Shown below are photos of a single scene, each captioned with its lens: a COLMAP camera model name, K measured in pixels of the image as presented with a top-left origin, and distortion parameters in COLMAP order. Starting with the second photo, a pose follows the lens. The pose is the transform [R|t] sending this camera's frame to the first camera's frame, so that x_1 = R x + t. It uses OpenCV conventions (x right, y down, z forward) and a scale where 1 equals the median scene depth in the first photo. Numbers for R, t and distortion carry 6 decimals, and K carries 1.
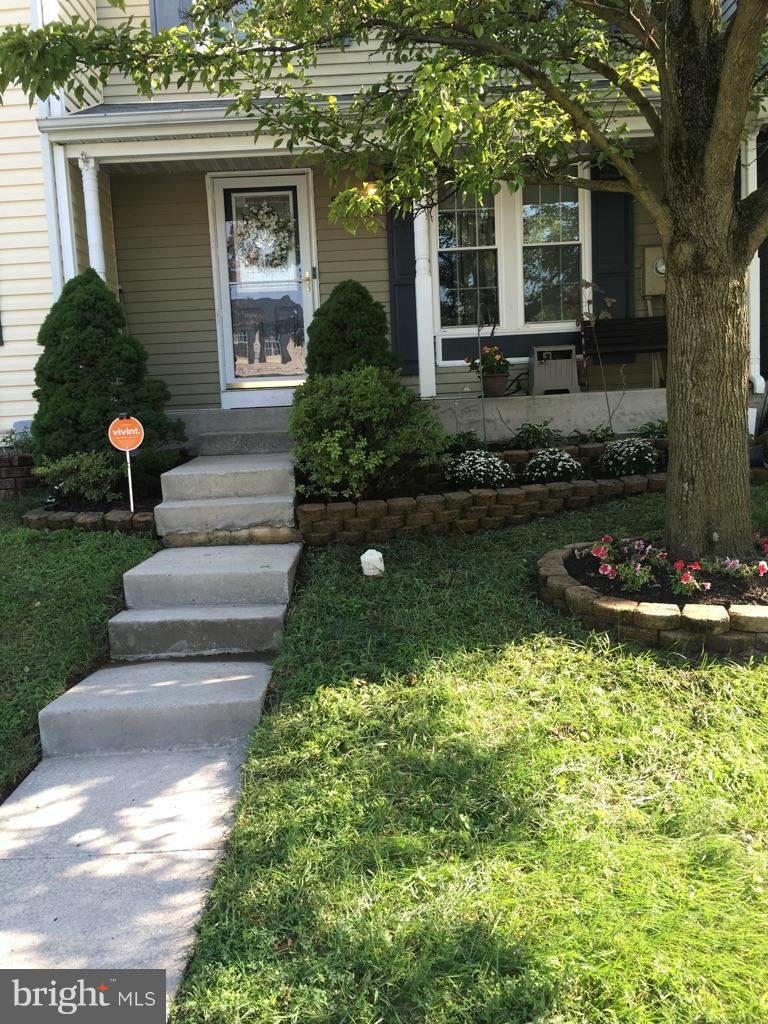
lens RADIAL K [[898.4, 0, 360.6], [0, 898.4, 509.8], [0, 0, 1]] dist [0.037865, -0.064673]
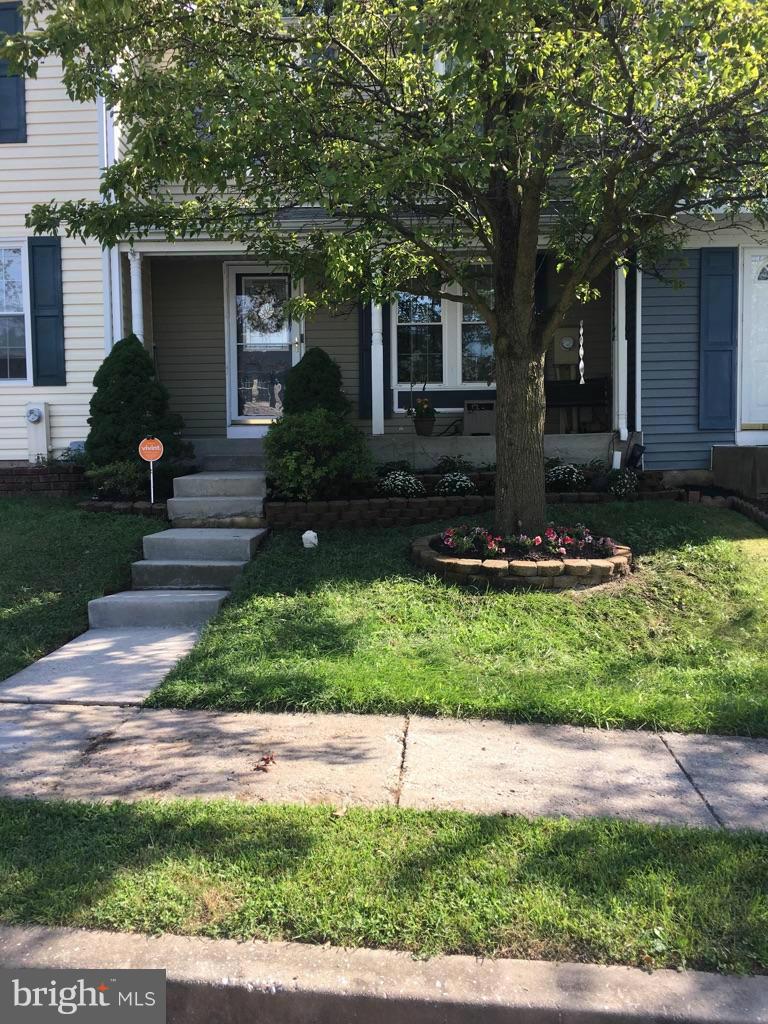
lens RADIAL K [[898.4, 0, 360.6], [0, 898.4, 509.8], [0, 0, 1]] dist [0.037865, -0.064673]
pose [[0.998755, 0.038321, -0.031949, 0.124764], [-0.039967, 0.997816, -0.052588, 0.074497], [0.029864, 0.053799, 0.998105, -0.423452]]
